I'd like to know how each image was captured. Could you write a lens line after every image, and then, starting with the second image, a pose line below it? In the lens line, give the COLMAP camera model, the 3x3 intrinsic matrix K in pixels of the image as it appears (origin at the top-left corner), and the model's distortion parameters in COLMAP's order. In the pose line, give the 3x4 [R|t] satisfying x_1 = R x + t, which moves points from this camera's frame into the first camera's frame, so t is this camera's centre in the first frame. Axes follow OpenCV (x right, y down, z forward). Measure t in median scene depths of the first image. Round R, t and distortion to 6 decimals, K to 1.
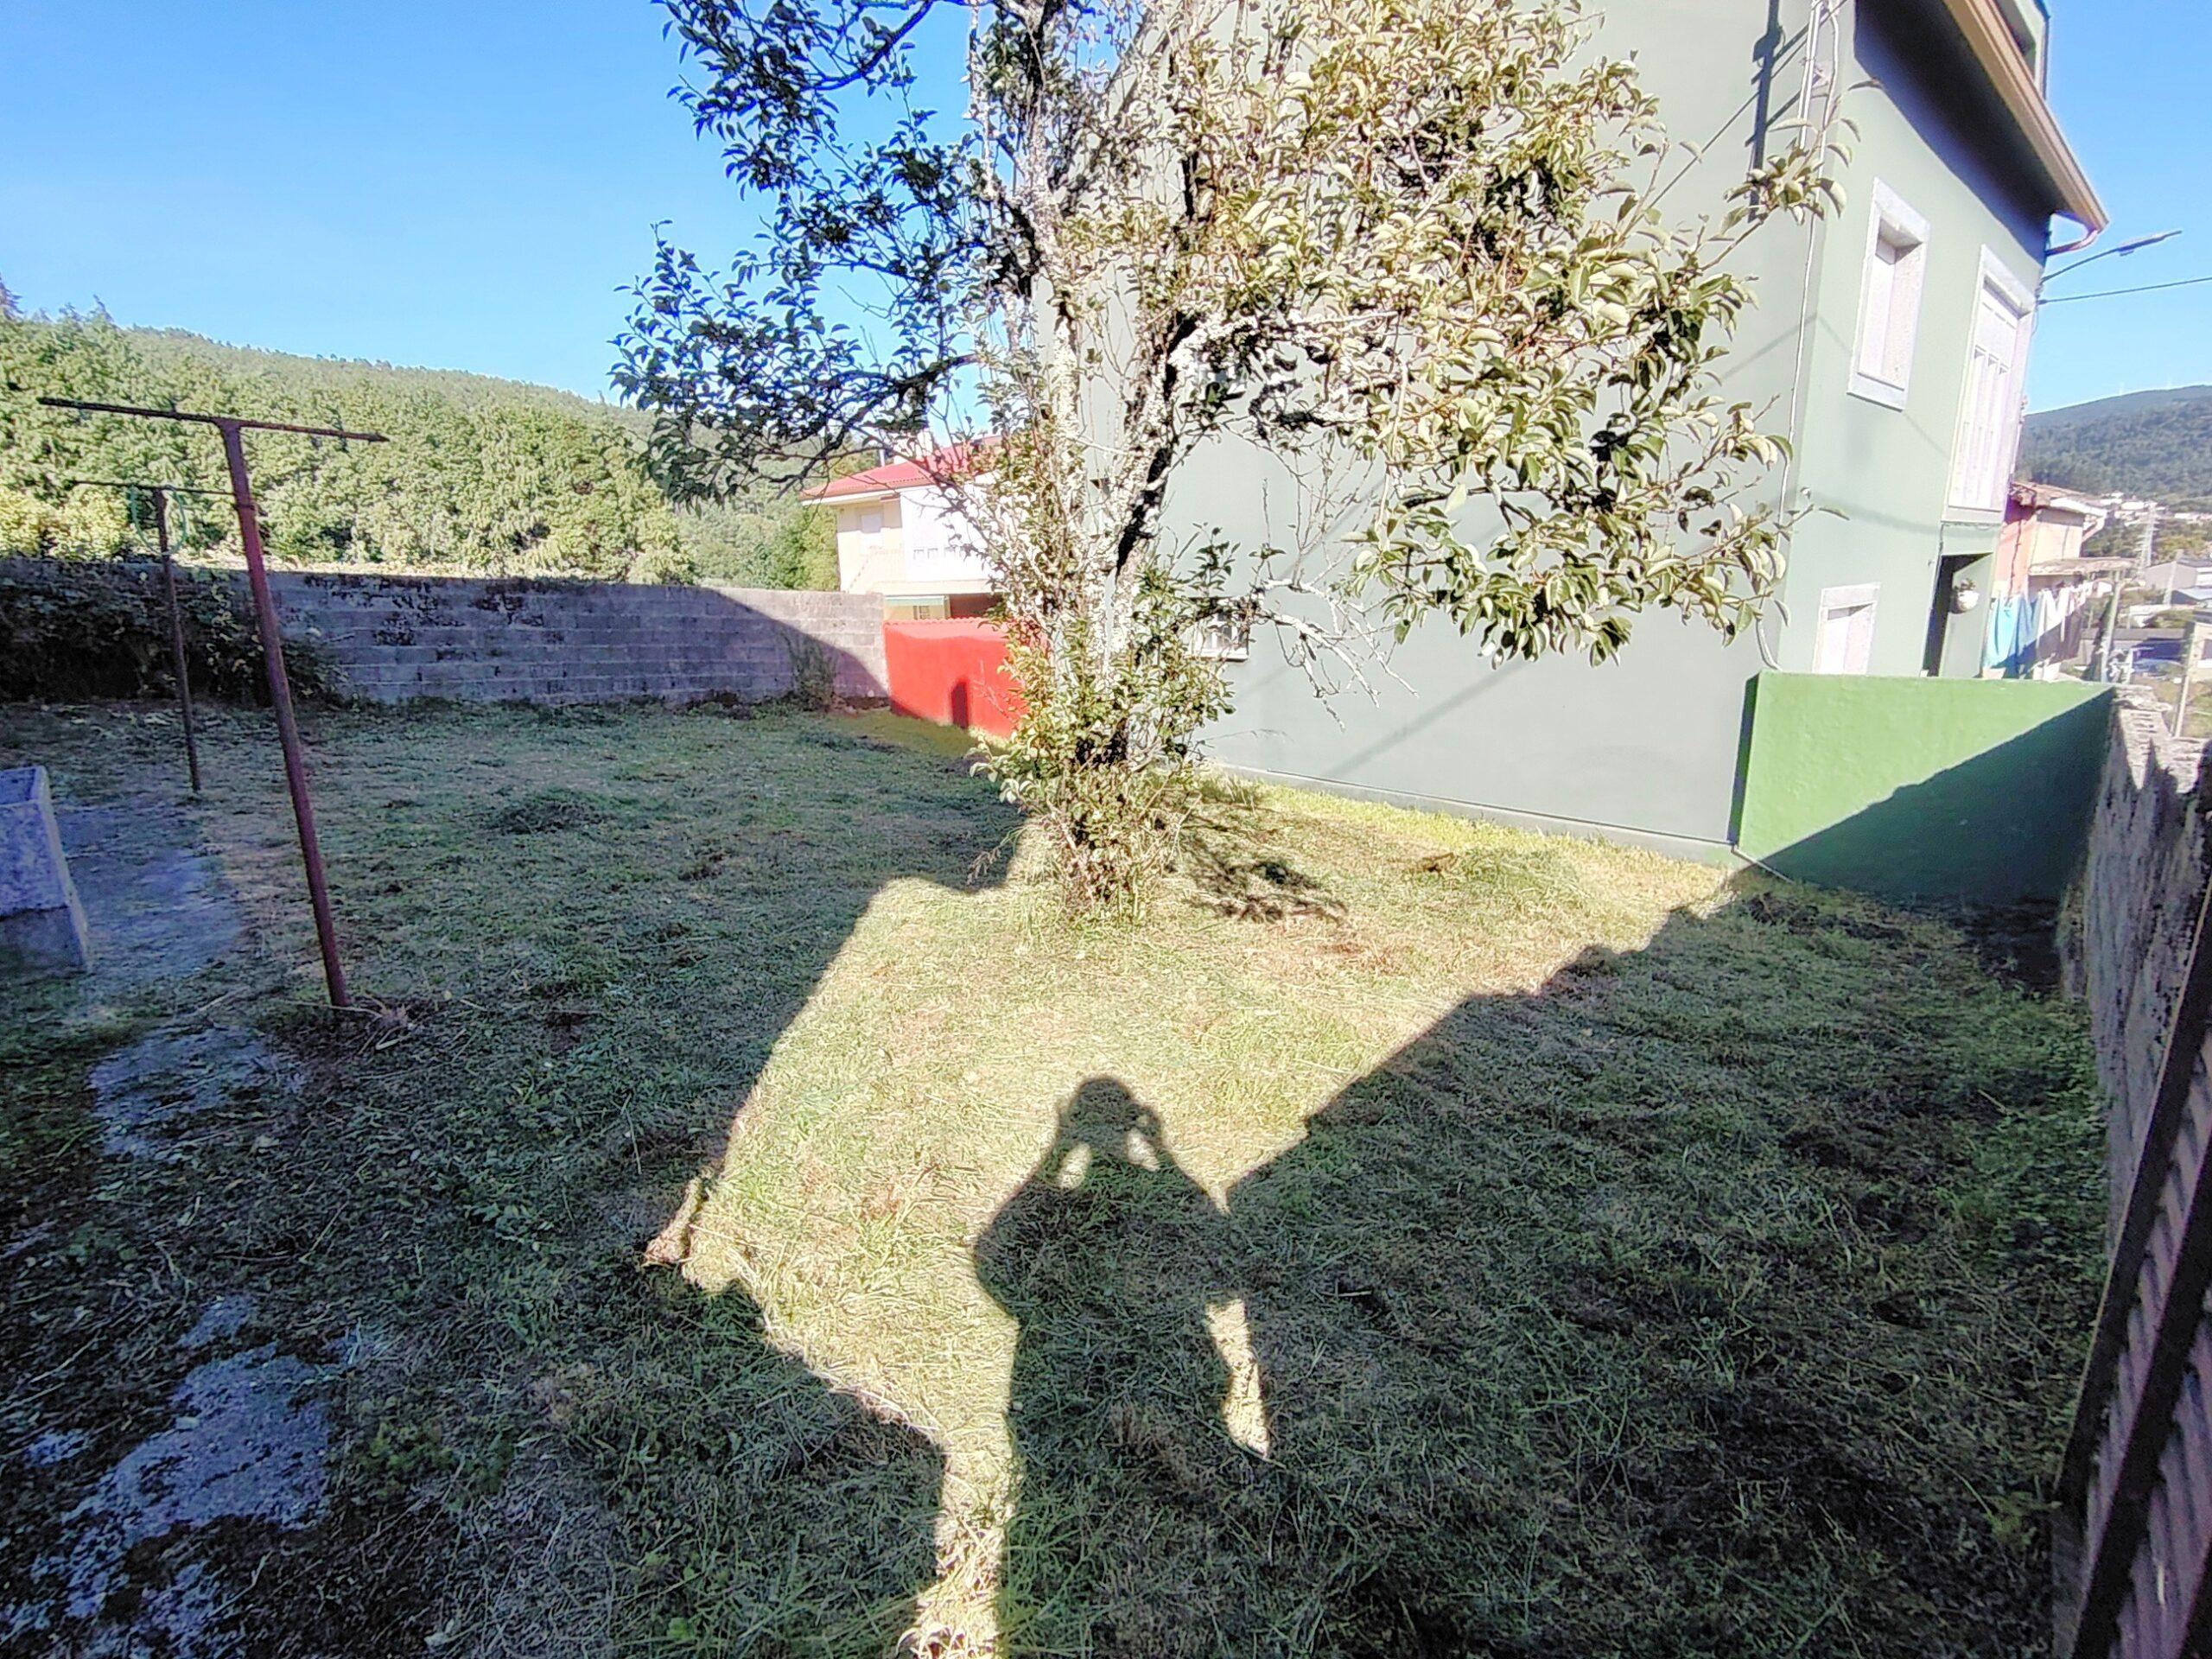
lens RADIAL K [[1090.3, 0, 1098.8], [0, 1090.3, 832.0], [0, 0, 1]] dist [0.001036, -0.001110]
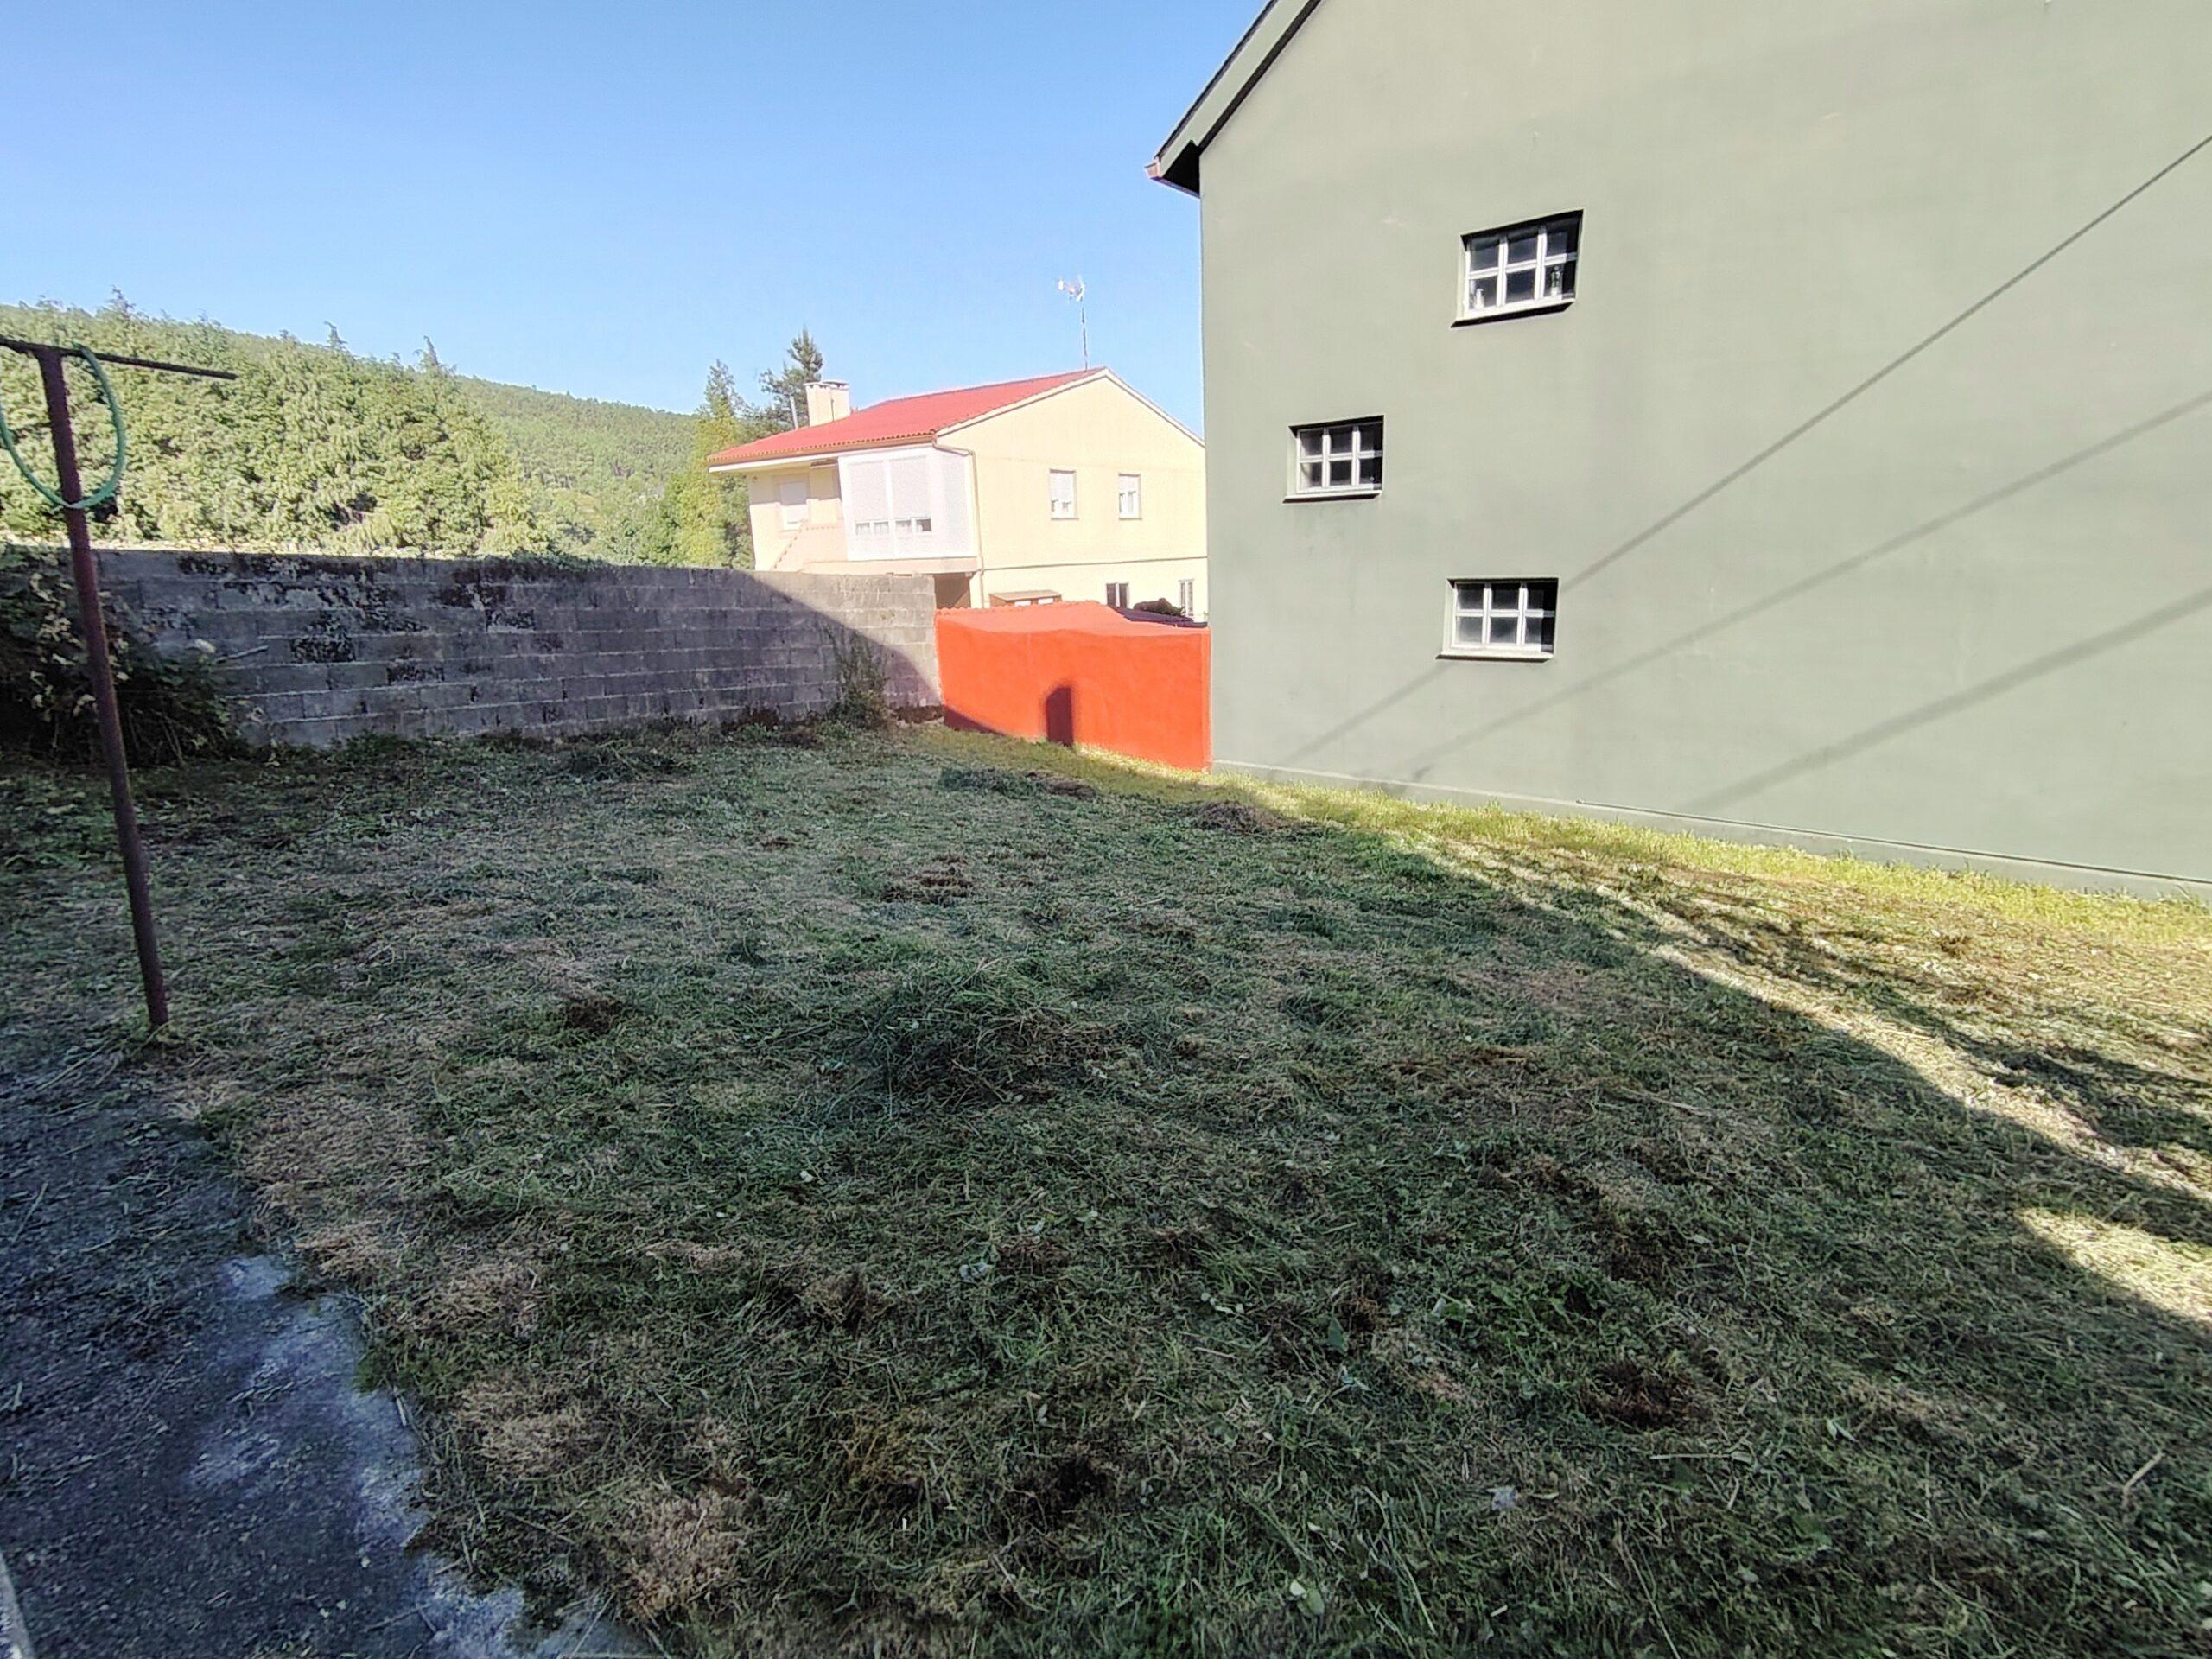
lens RADIAL K [[1090.3, 0, 1113.9], [0, 1090.3, 823.0], [0, 0, 1]] dist [0.001036, -0.001110]
pose [[0.987334, -0.042279, 0.152918, -0.089928], [0.040430, 0.999067, 0.015182, -0.020690], [-0.153418, -0.008808, 0.988122, 0.087592]]
